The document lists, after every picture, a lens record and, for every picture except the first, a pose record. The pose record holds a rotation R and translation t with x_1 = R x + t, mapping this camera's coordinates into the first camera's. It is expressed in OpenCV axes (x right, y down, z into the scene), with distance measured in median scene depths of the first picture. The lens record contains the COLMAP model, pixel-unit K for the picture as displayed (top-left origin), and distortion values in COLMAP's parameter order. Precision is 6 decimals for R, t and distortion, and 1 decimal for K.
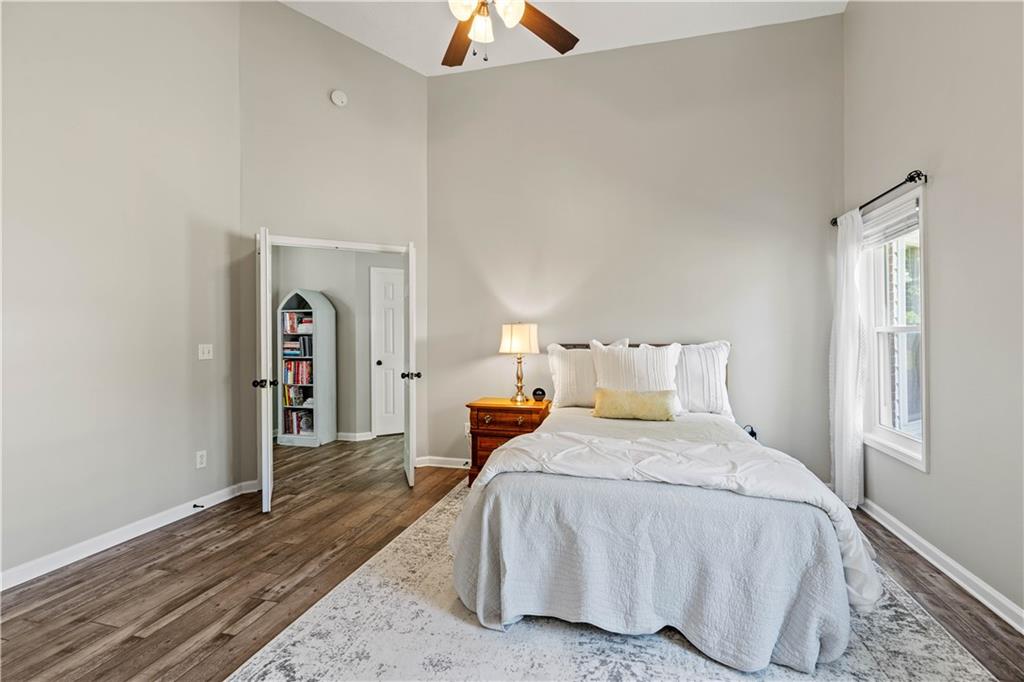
lens RADIAL K [[466.7, 0, 512.5], [0, 466.7, 335.0], [0, 0, 1]] dist [-0.002313, -0.000155]
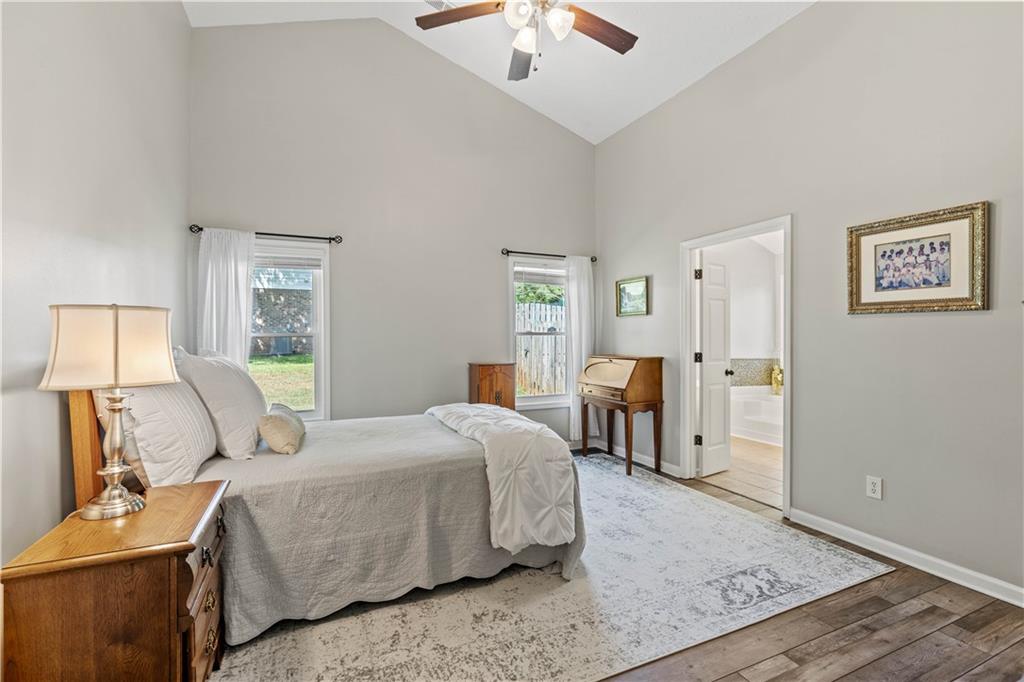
lens RADIAL K [[463.4, 0, 511.4], [0, 463.4, 338.3], [0, 0, 1]] dist [-0.004559, 0.001338]
pose [[-0.633169, 0.005368, 0.773995, -0.384491], [0.004541, 0.999985, -0.003221, 0.003225], [-0.774001, 0.001476, -0.633183, 0.793551]]
